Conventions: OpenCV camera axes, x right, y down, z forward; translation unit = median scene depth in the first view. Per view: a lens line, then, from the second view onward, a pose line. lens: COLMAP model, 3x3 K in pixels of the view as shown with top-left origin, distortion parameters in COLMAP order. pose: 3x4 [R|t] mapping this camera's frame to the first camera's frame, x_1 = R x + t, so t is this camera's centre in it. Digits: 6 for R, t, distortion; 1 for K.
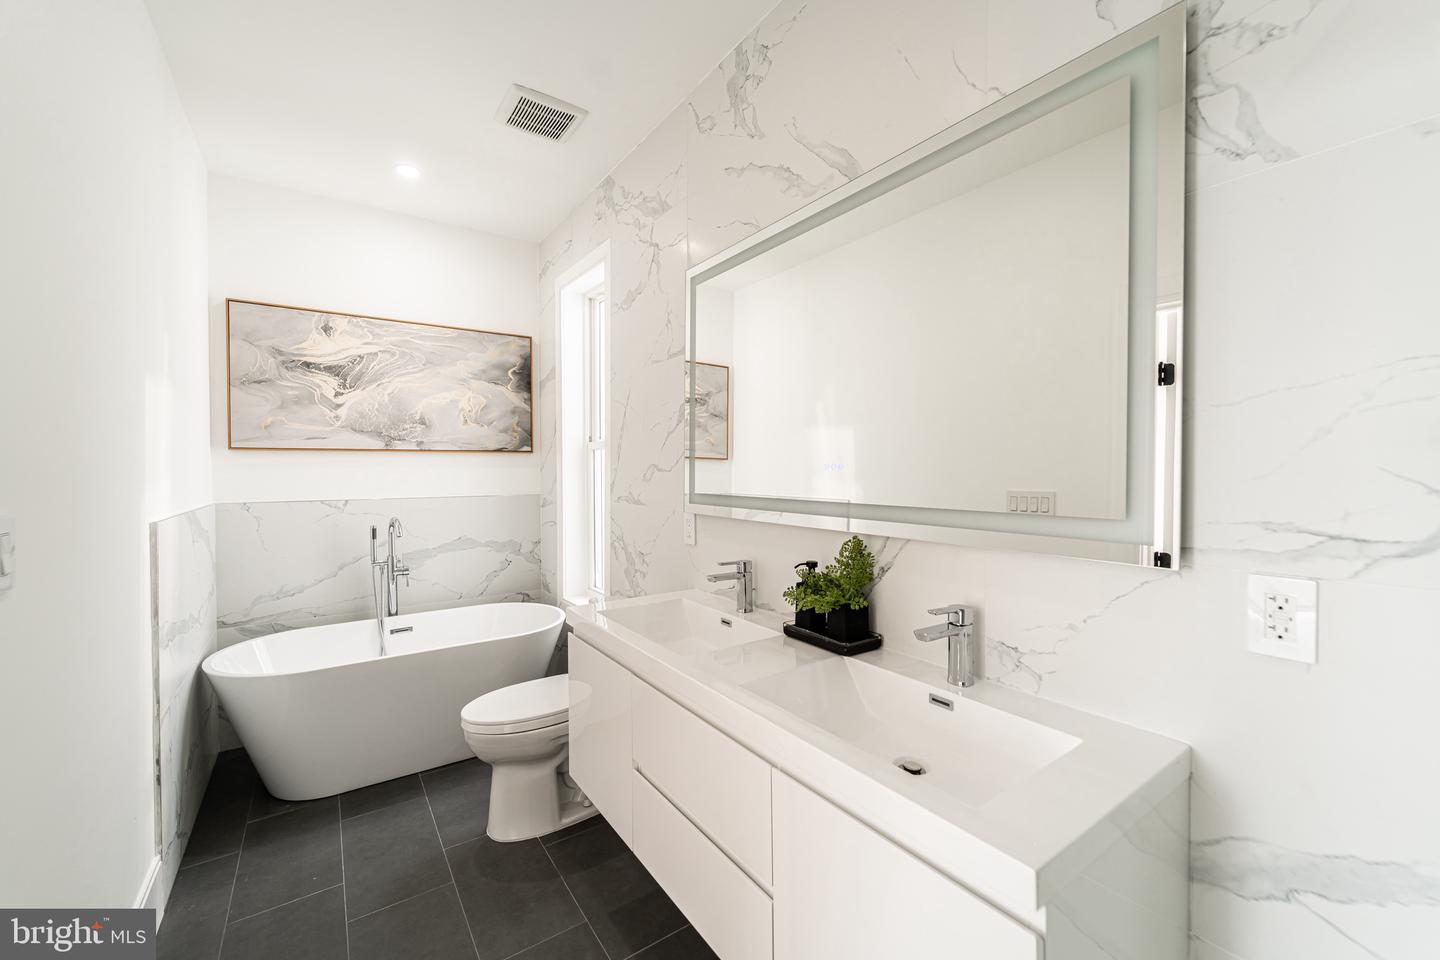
lens RADIAL K [[581.5, 0, 725.0], [0, 581.5, 470.8], [0, 0, 1]] dist [0.002123, -0.000795]
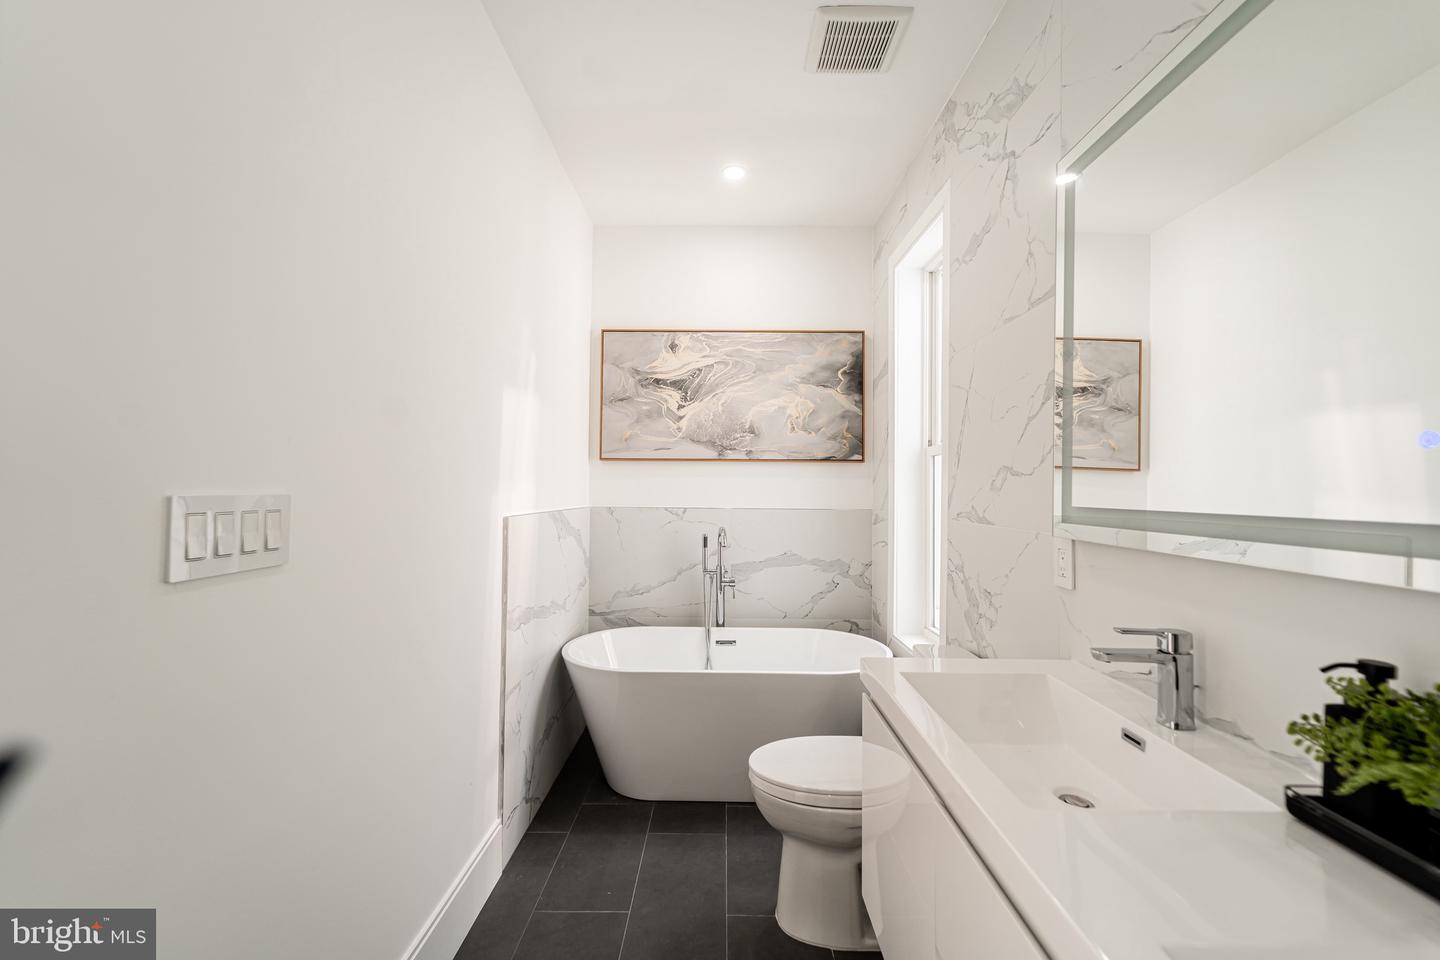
lens RADIAL K [[581.5, 0, 715.7], [0, 581.5, 478.2], [0, 0, 1]] dist [0.002123, -0.000795]
pose [[0.809962, -0.000367, -0.586483, 0.005104], [-0.015335, 0.999645, -0.021804, 0.029817], [0.586282, 0.026654, 0.809668, 0.296486]]
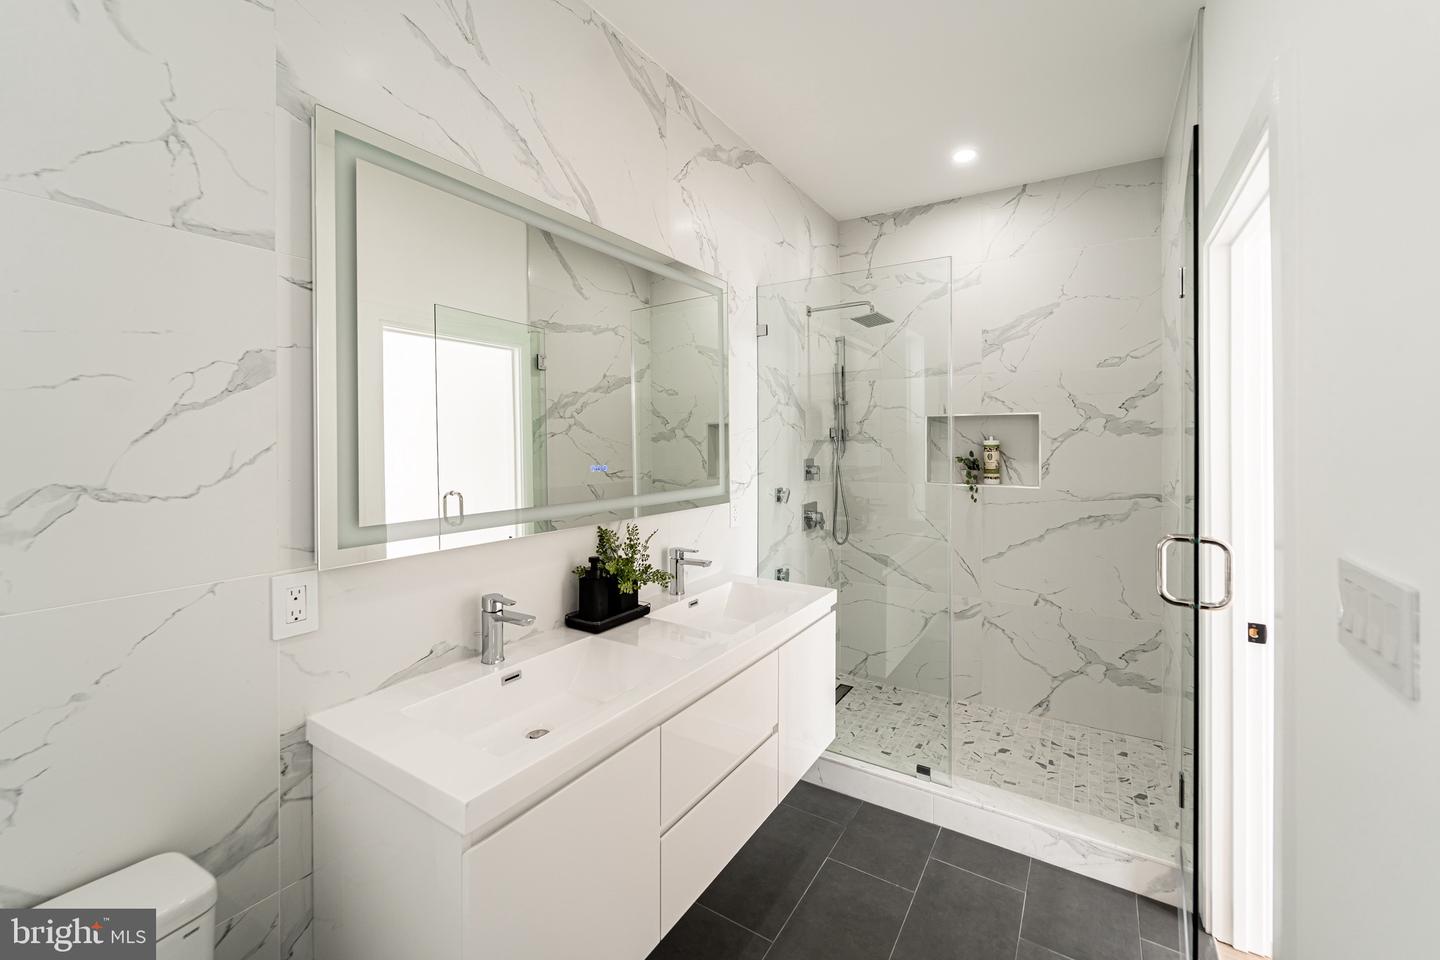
lens RADIAL K [[581.5, 0, 717.4], [0, 581.5, 485.0], [0, 0, 1]] dist [0.002123, -0.000795]
pose [[-0.370341, -0.029173, 0.928438, -0.754525], [0.035451, 0.998335, 0.045510, -0.016598], [-0.928219, 0.049769, -0.368690, 0.957368]]
